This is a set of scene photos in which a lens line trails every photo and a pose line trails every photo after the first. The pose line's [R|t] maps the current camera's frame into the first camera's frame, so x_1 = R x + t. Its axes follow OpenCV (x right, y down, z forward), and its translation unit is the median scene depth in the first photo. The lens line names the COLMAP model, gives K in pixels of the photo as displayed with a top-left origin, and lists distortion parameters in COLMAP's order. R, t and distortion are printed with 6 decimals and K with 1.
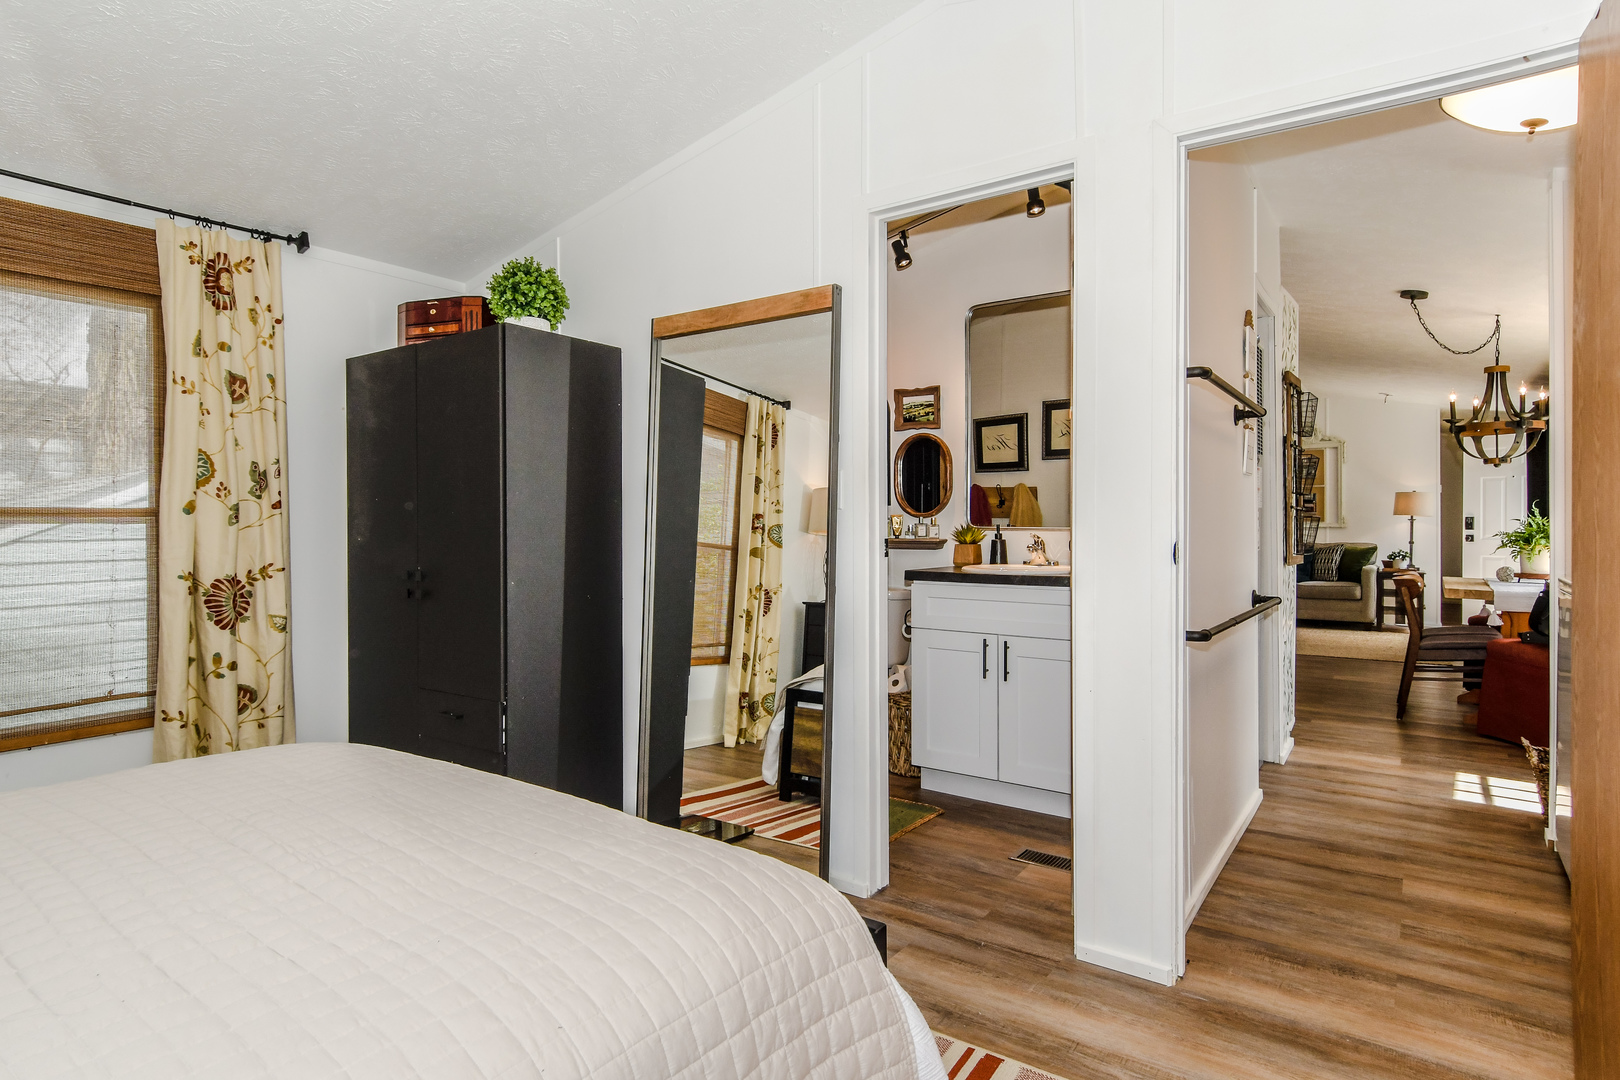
lens RADIAL K [[873.7, 0, 815.7], [0, 873.7, 537.9], [0, 0, 1]] dist [0.001622, -0.002457]
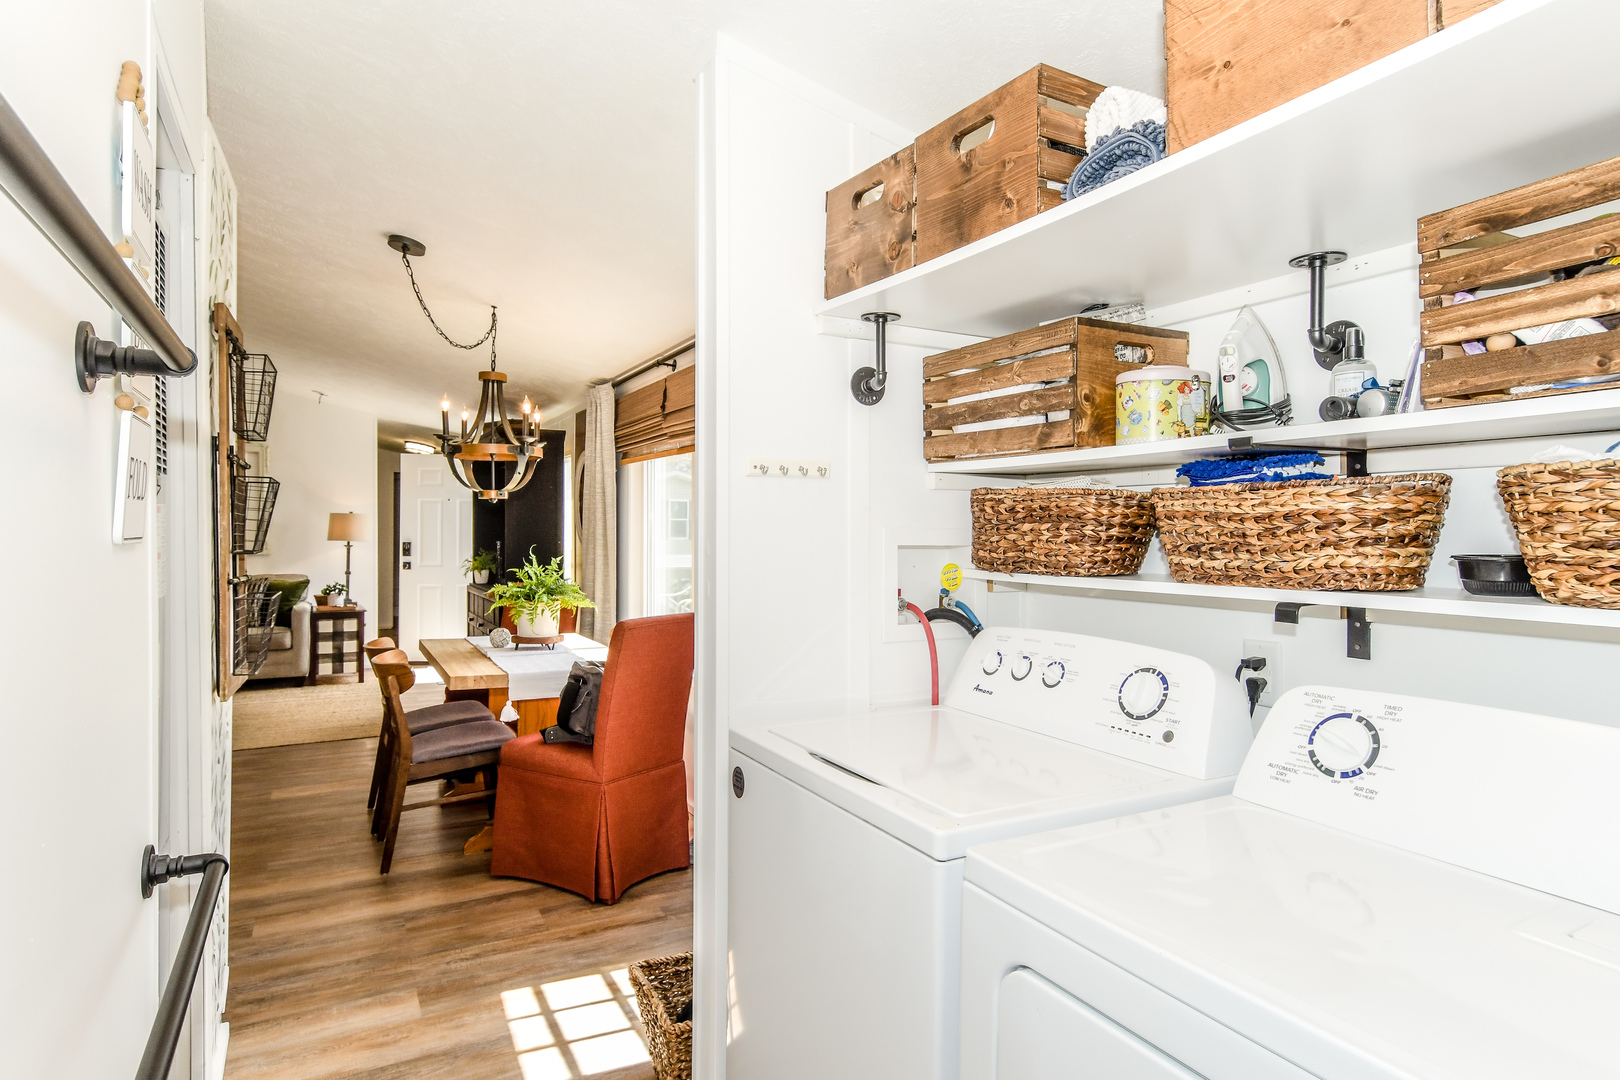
lens RADIAL K [[873.7, 0, 815.7], [0, 873.7, 537.9], [0, 0, 1]] dist [0.001622, -0.002457]
pose [[0.429093, -0.000583, 0.903260, 0.116139], [0.001471, 0.999999, -0.000053, -0.028407], [-0.903259, 0.001351, 0.429093, 0.235954]]
